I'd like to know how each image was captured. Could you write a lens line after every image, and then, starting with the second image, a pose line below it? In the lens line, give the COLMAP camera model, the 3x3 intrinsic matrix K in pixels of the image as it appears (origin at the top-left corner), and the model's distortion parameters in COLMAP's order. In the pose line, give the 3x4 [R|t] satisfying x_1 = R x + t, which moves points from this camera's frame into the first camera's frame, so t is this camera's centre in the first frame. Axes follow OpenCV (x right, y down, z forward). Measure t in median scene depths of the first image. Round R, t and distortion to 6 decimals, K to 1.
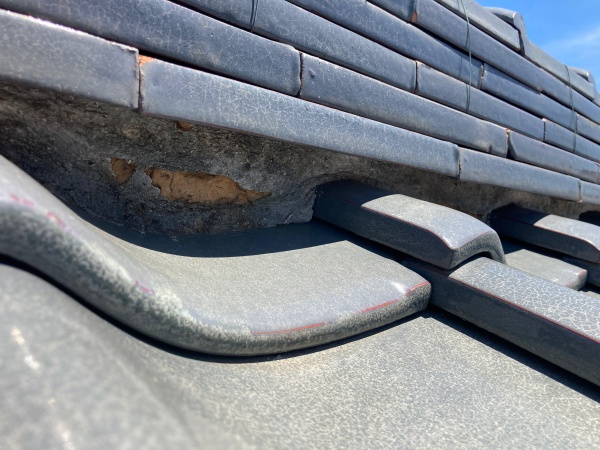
lens RADIAL K [[498.4, 0, 317.6], [0, 498.4, 226.7], [0, 0, 1]] dist [-0.006793, -0.012325]
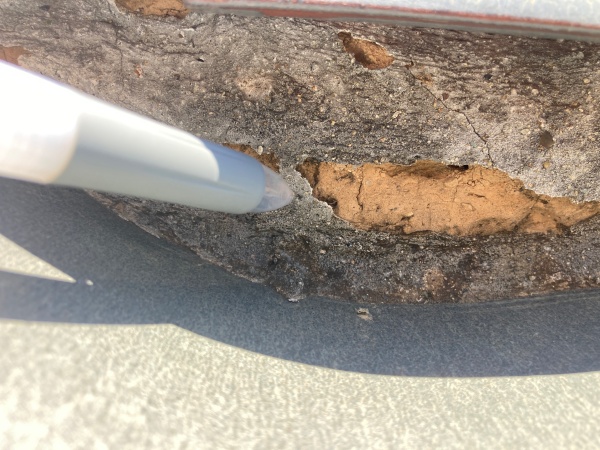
lens RADIAL K [[498.4, 0, 317.6], [0, 498.4, 226.7], [0, 0, 1]] dist [-0.006793, -0.012325]
pose [[0.779144, -0.041457, -0.625472, -0.037101], [-0.004799, 0.997387, -0.072087, -0.021376], [0.626826, 0.059168, 0.776909, 0.613632]]
